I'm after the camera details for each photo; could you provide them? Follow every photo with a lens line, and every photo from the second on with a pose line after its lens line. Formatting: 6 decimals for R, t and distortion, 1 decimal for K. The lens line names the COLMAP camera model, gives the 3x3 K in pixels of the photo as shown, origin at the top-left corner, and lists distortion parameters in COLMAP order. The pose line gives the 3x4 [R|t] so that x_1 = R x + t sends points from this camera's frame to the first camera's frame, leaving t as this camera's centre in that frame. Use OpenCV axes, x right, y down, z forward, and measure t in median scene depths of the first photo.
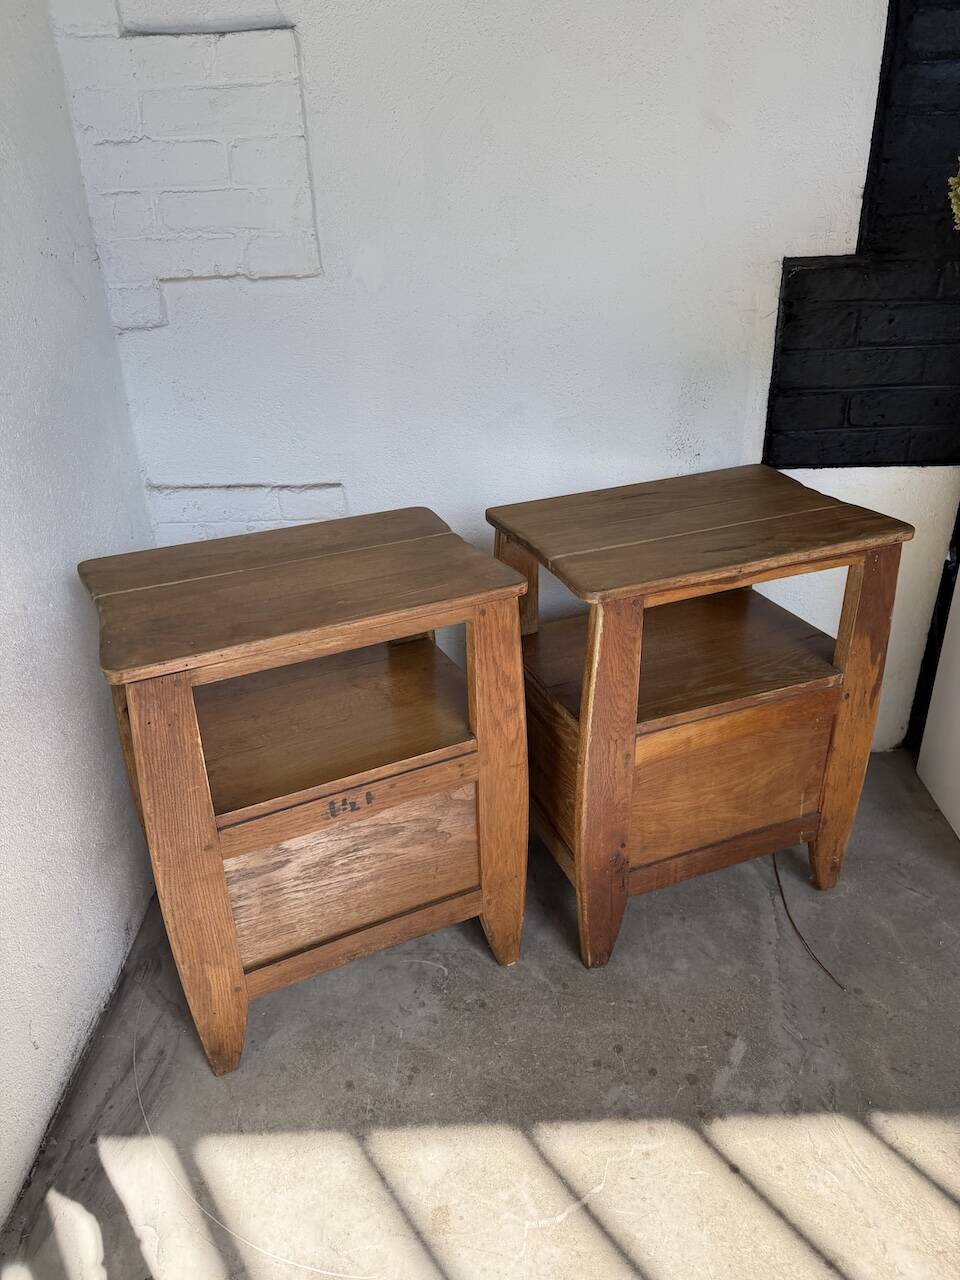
lens RADIAL K [[946.2, 0, 470.9], [0, 946.2, 637.6], [0, 0, 1]] dist [0.071867, -0.102684]
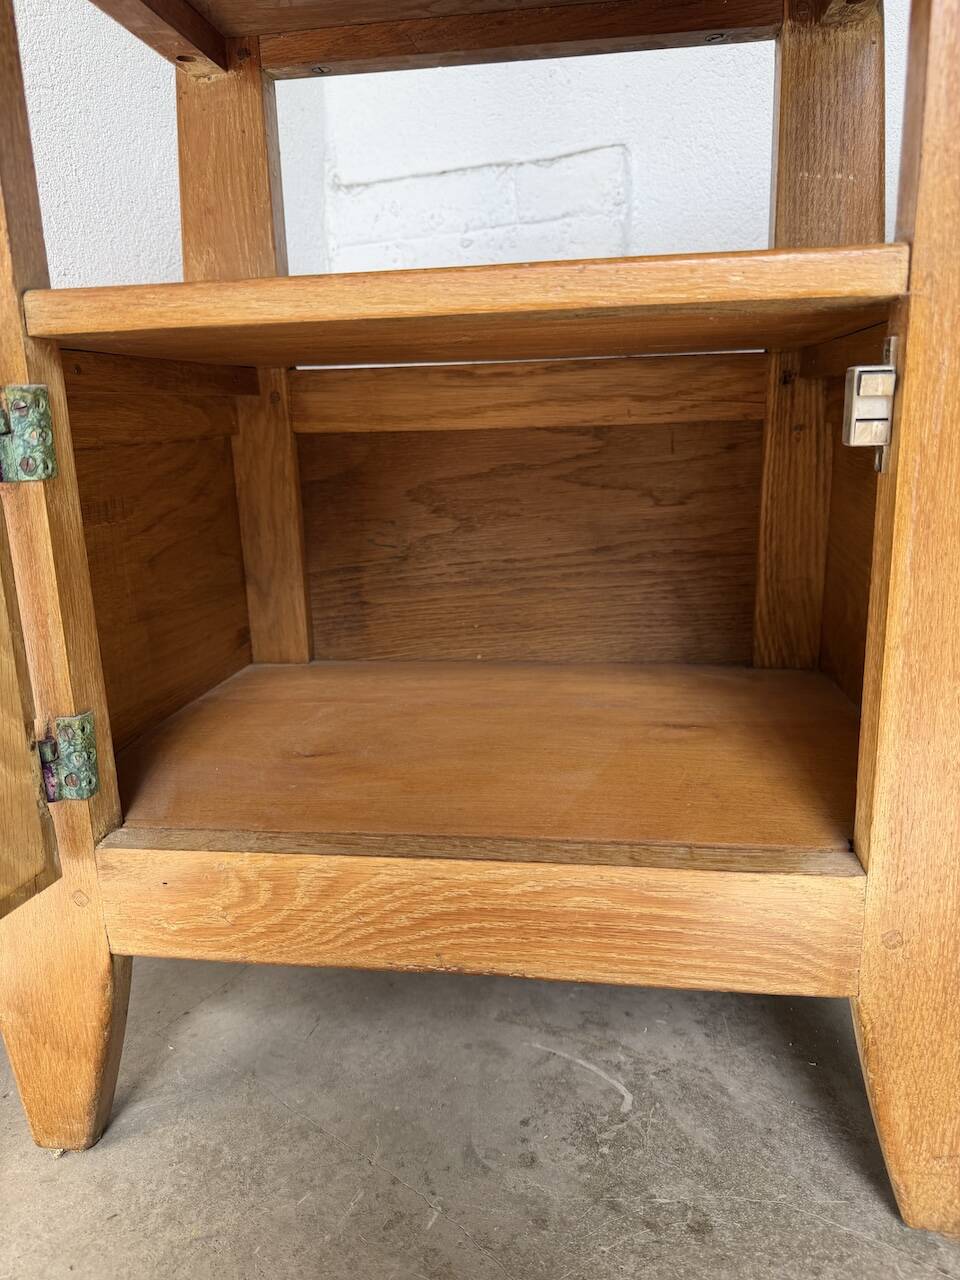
lens RADIAL K [[941.2, 0, 469.4], [0, 941.2, 641.0], [0, 0, 1]] dist [-0.005244, -0.006230]
pose [[0.893962, 0.105550, -0.435536, 0.059822], [-0.195294, 0.966486, -0.166628, 0.267810], [0.403352, 0.234017, 0.884615, 0.658508]]
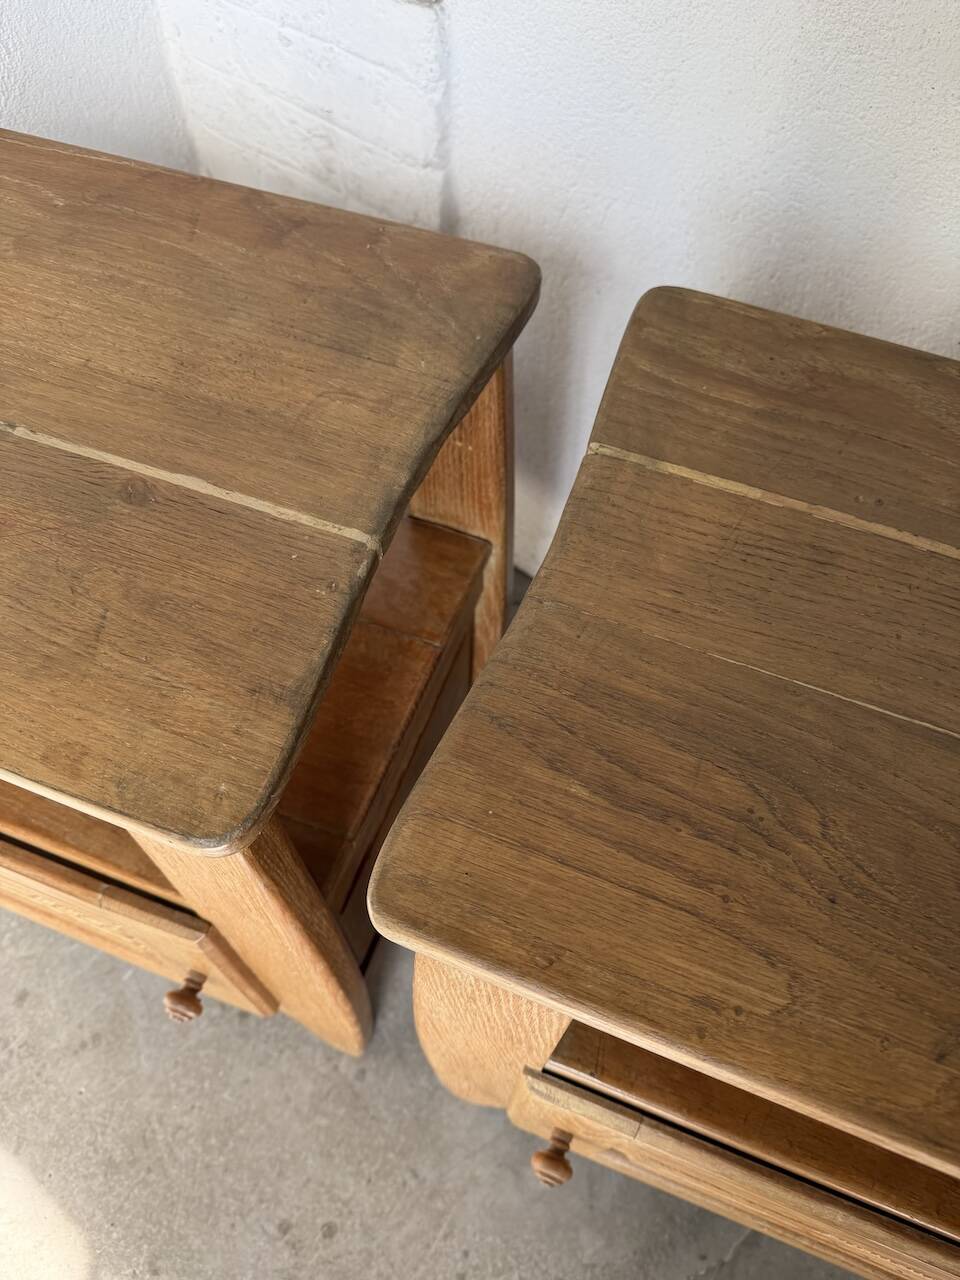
lens RADIAL K [[946.2, 0, 470.9], [0, 946.2, 637.6], [0, 0, 1]] dist [0.071867, -0.102684]
pose [[0.770680, 0.560459, -0.303213, 0.191165], [-0.299990, 0.738918, 0.603330, -0.258930], [0.562191, -0.374013, 0.737601, 0.706340]]
